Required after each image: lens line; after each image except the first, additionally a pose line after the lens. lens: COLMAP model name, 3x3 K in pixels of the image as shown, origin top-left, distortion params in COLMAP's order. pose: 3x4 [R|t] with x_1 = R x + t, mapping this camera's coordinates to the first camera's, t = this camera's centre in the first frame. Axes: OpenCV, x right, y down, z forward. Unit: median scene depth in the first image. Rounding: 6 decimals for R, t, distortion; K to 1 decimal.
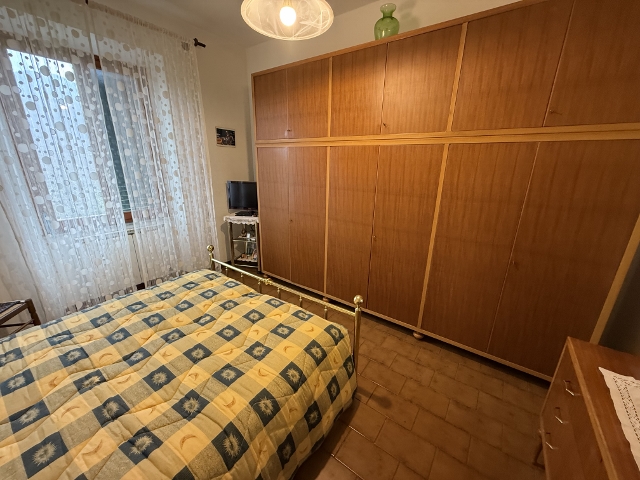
lens RADIAL K [[254.8, 0, 318.1], [0, 254.8, 240.3], [0, 0, 1]] dist [-0.001215, 0.000002]
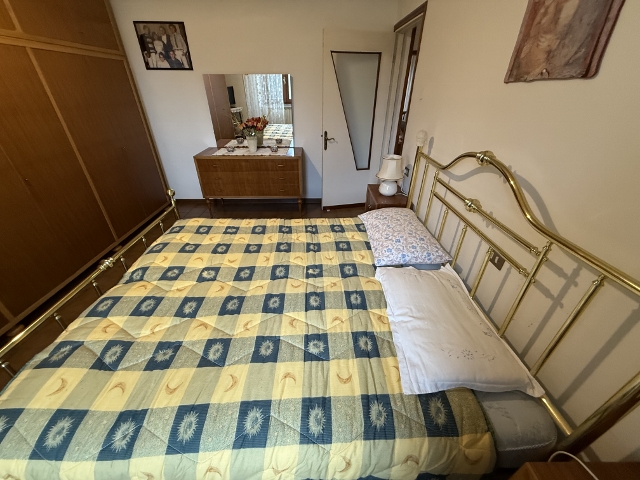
lens RADIAL K [[254.8, 0, 318.1], [0, 254.8, 240.3], [0, 0, 1]] dist [-0.001215, 0.000002]
pose [[-0.592794, -0.426715, 0.683015, -1.114352], [0.232010, 0.721654, 0.652217, -0.225122], [-0.771211, 0.545097, -0.328790, 0.870008]]
